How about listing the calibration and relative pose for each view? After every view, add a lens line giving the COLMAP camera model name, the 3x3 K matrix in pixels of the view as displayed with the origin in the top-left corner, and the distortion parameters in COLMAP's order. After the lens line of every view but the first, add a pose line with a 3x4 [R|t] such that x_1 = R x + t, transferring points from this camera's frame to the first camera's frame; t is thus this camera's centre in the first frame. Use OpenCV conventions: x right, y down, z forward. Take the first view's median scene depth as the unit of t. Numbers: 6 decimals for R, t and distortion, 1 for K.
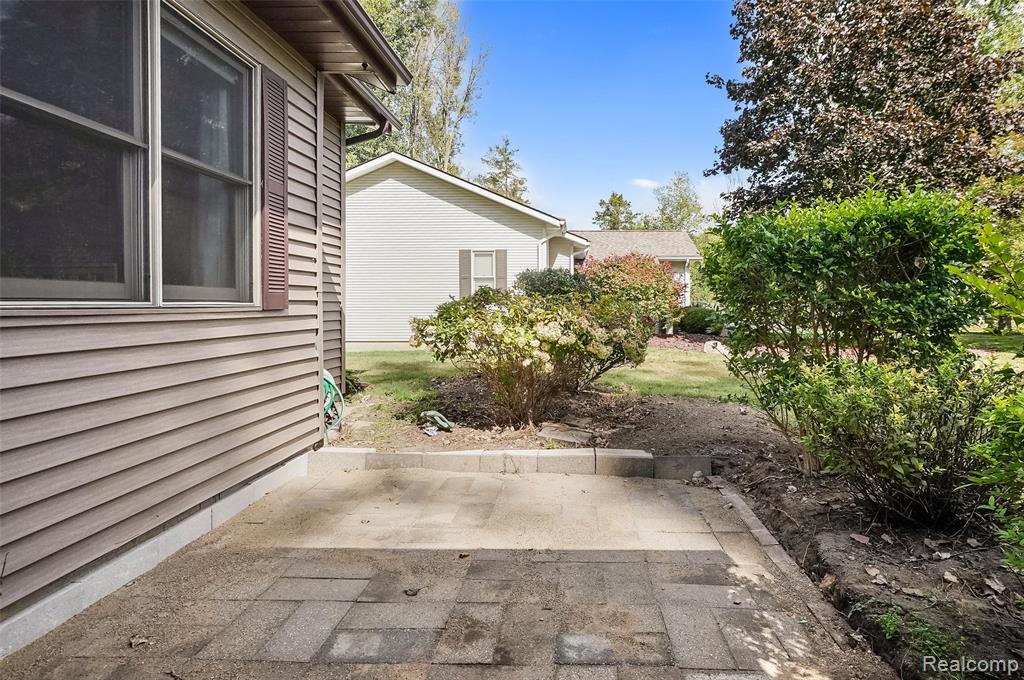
lens RADIAL K [[527.7, 0, 512.2], [0, 527.7, 315.7], [0, 0, 1]] dist [-0.015135, 0.001395]
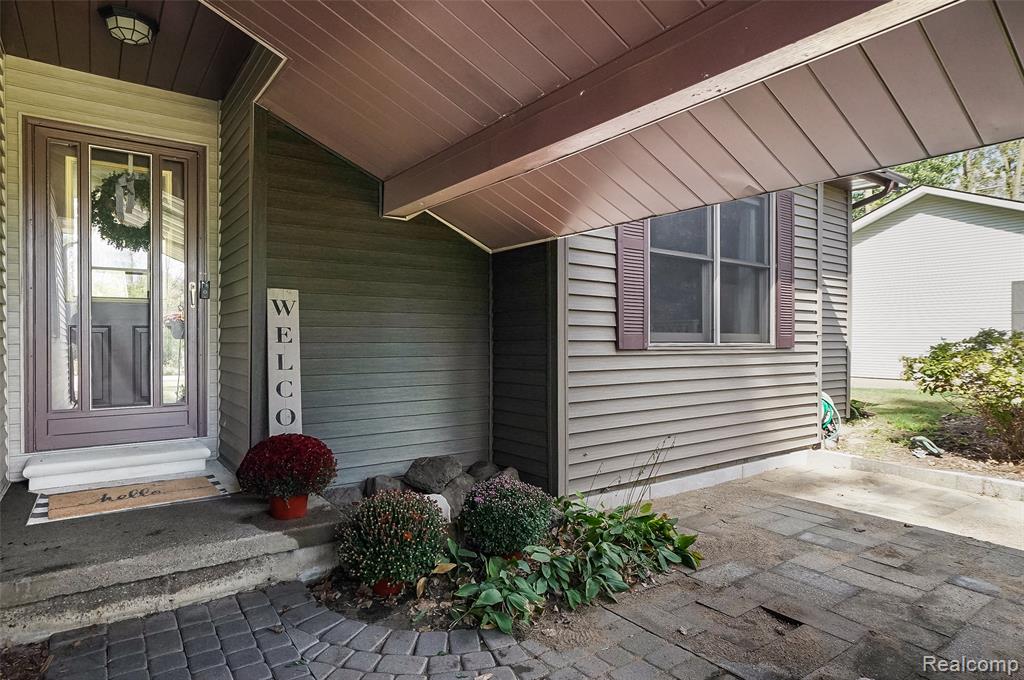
lens RADIAL K [[537.6, 0, 537.0], [0, 537.6, 336.2], [0, 0, 1]] dist [-0.034983, 0.020325]
pose [[0.623087, -0.002347, -0.782149, 0.306521], [-0.019836, 0.999626, -0.018802, -0.001899], [0.781901, 0.027230, 0.622808, -0.511320]]
